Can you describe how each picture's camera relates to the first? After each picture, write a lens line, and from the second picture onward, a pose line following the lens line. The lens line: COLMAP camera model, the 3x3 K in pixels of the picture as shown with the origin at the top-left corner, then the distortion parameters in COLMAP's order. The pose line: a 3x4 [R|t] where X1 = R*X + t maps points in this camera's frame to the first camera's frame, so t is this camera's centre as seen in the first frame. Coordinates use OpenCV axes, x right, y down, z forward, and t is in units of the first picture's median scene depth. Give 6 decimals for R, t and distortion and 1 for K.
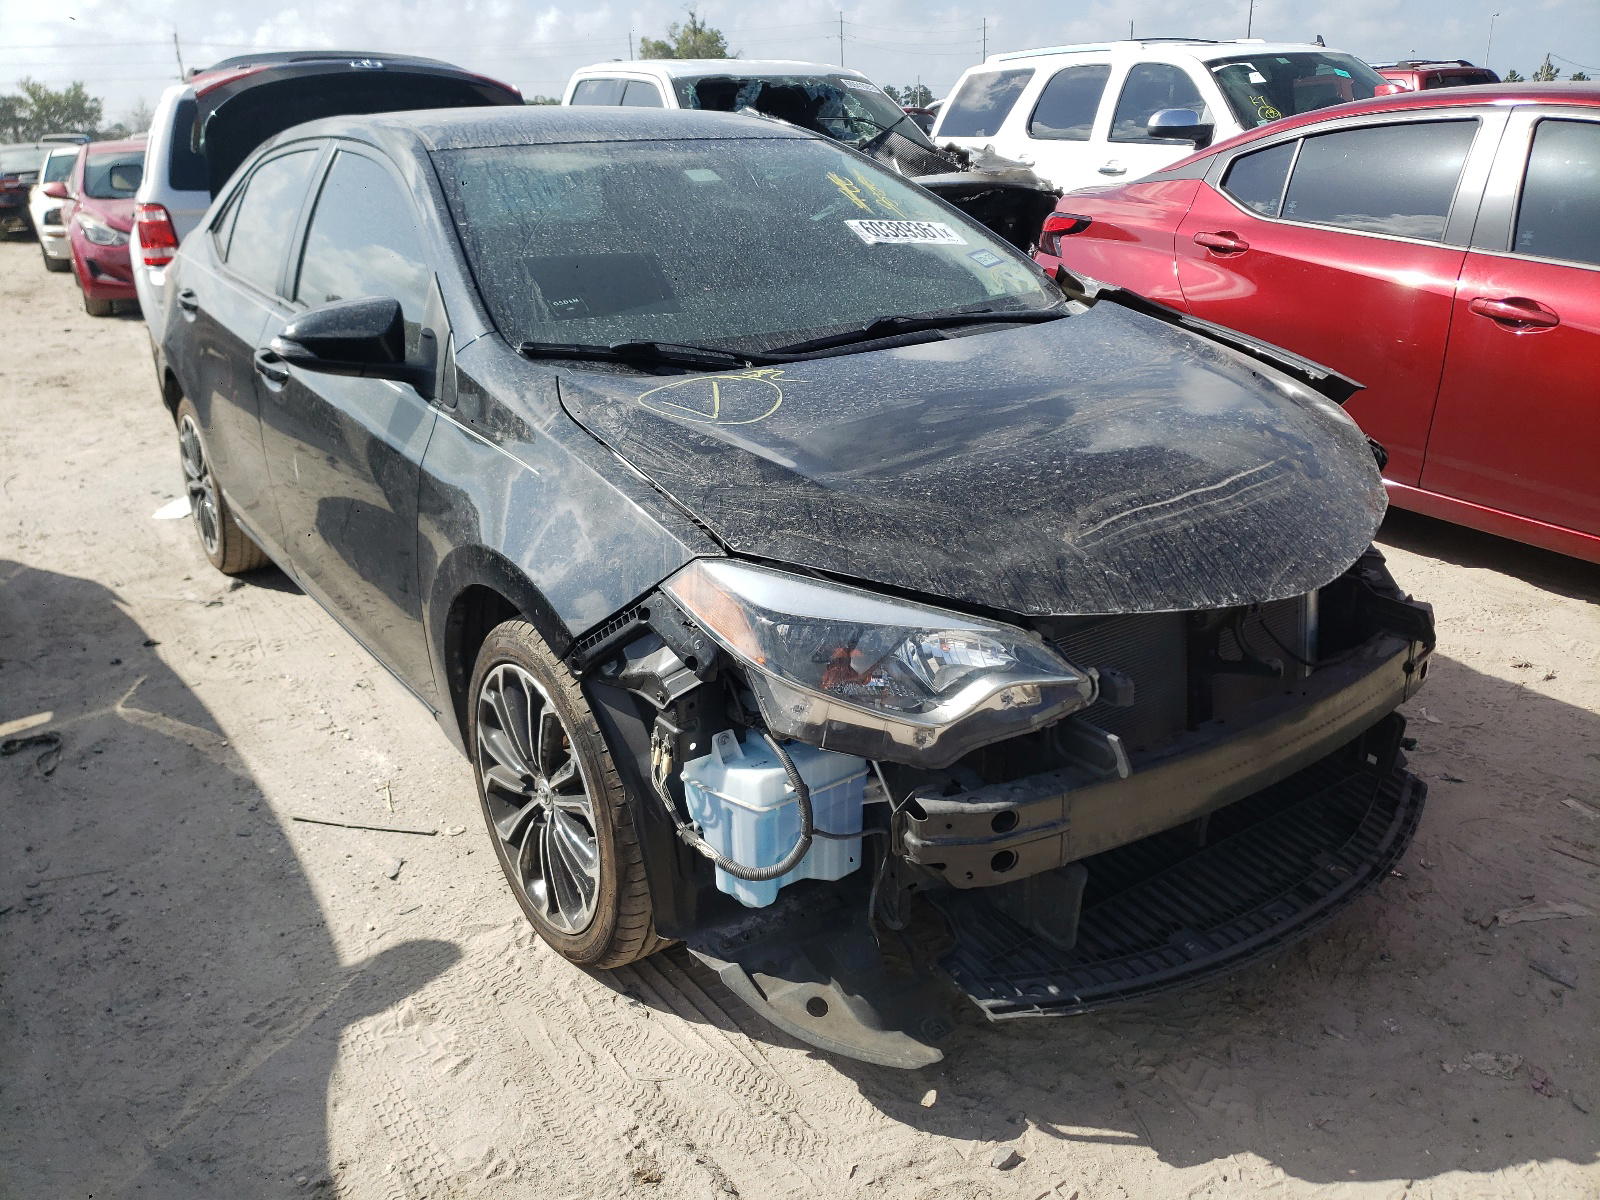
lens RADIAL K [[1185.1, 0, 800.0], [0, 1185.1, 600.0], [0, 0, 1]] dist [0.055380, -0.057239]
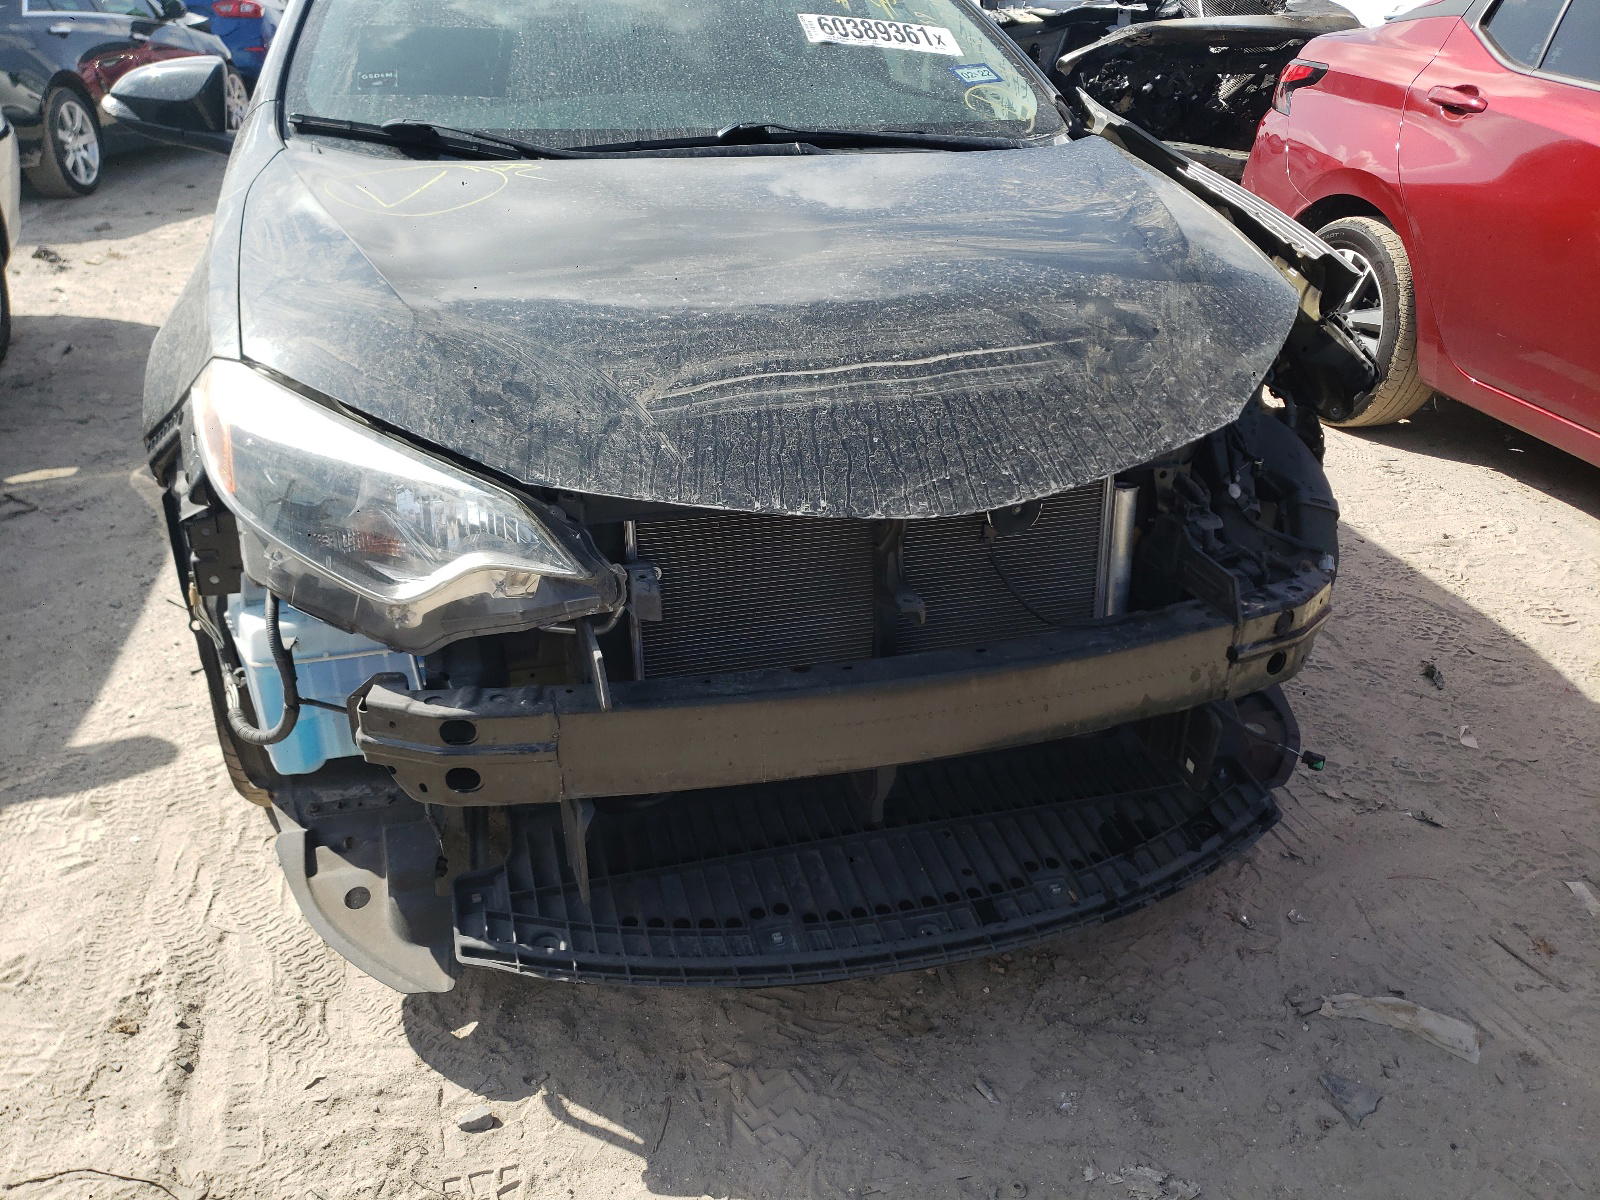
lens RADIAL K [[1185.1, 0, 800.0], [0, 1185.1, 600.0], [0, 0, 1]] dist [0.055380, -0.057239]
pose [[0.947365, 0.177509, -0.266439, 0.531964], [-0.149239, 0.981120, 0.123006, -0.031834], [0.283244, -0.076769, 0.955970, 0.273680]]
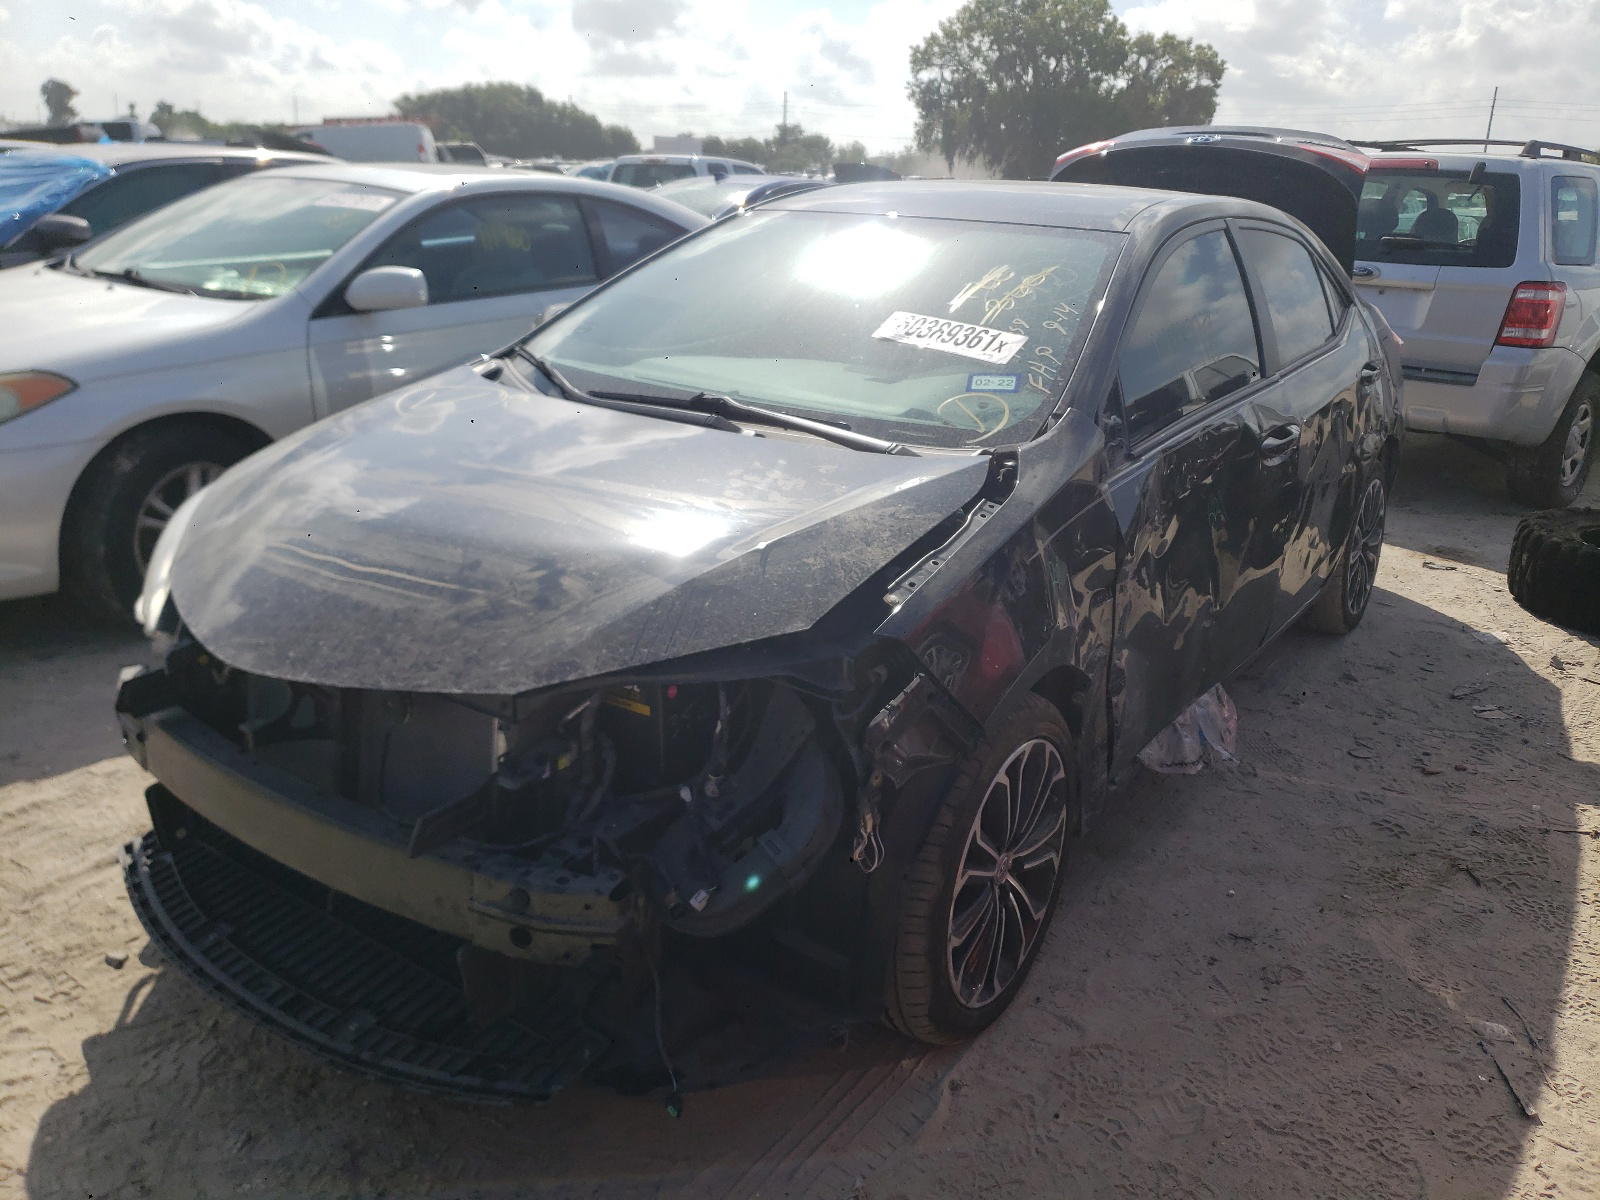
lens RADIAL K [[1185.1, 0, 800.0], [0, 1185.1, 600.0], [0, 0, 1]] dist [0.055380, -0.057239]
pose [[0.364503, 0.335674, -0.868597, 1.431305], [-0.375370, 0.906593, 0.192835, -0.423483], [0.852194, 0.255756, 0.456458, 0.914606]]
